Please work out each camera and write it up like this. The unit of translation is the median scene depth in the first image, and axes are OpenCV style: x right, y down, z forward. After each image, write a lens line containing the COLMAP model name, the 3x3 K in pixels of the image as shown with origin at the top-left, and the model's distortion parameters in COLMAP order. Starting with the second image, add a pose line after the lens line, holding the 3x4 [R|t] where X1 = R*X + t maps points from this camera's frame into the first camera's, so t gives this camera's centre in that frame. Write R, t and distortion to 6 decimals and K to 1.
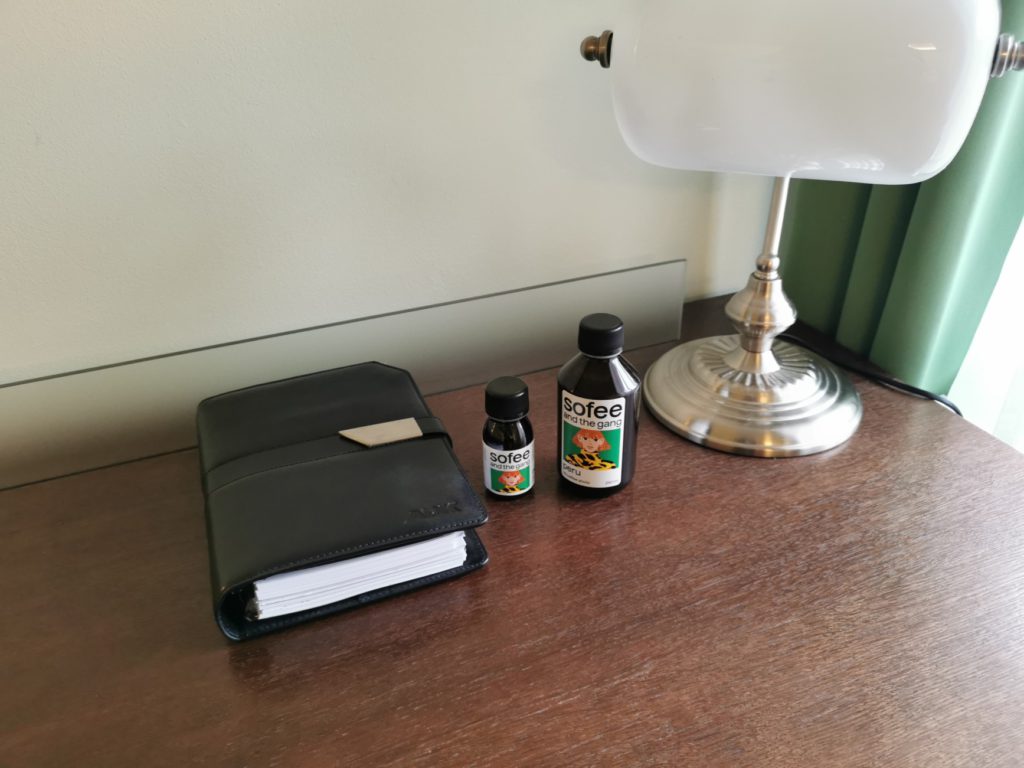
lens RADIAL K [[808.1, 0, 512.0], [0, 808.1, 384.0], [0, 0, 1]] dist [0.039401, -0.093081]
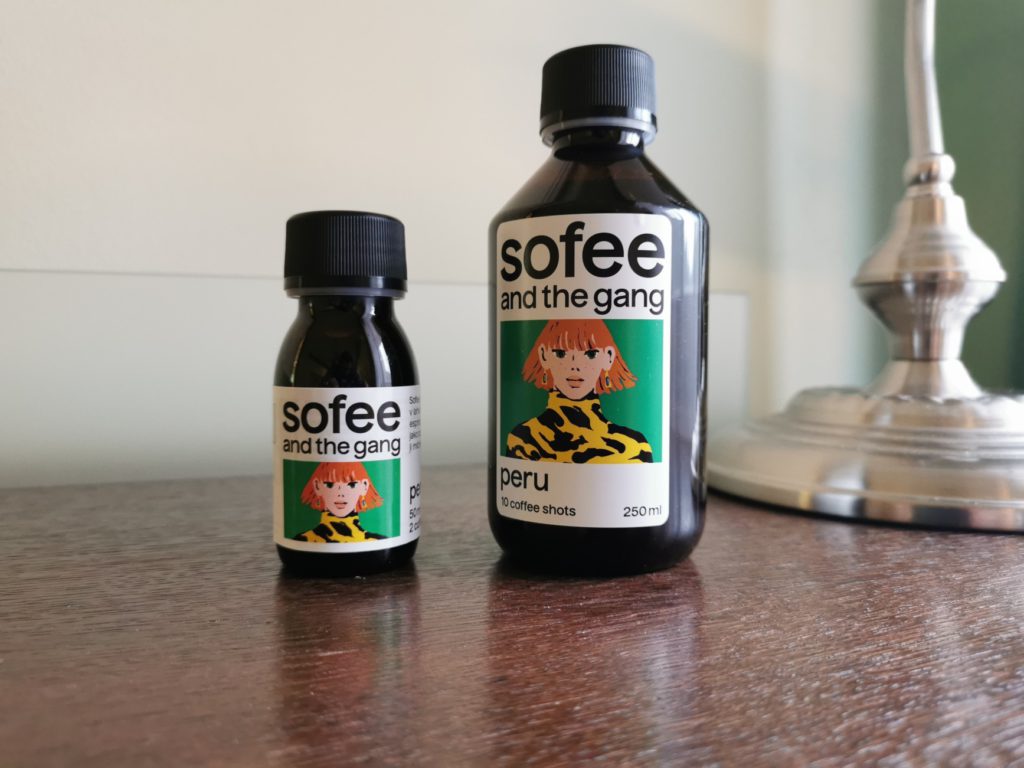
lens RADIAL K [[808.1, 0, 512.0], [0, 808.1, 384.0], [0, 0, 1]] dist [0.039401, -0.093081]
pose [[0.999659, 0.024693, -0.008511, 0.073493], [-0.025808, 0.883703, -0.467335, 0.238240], [-0.004019, 0.467396, 0.884039, 0.703371]]
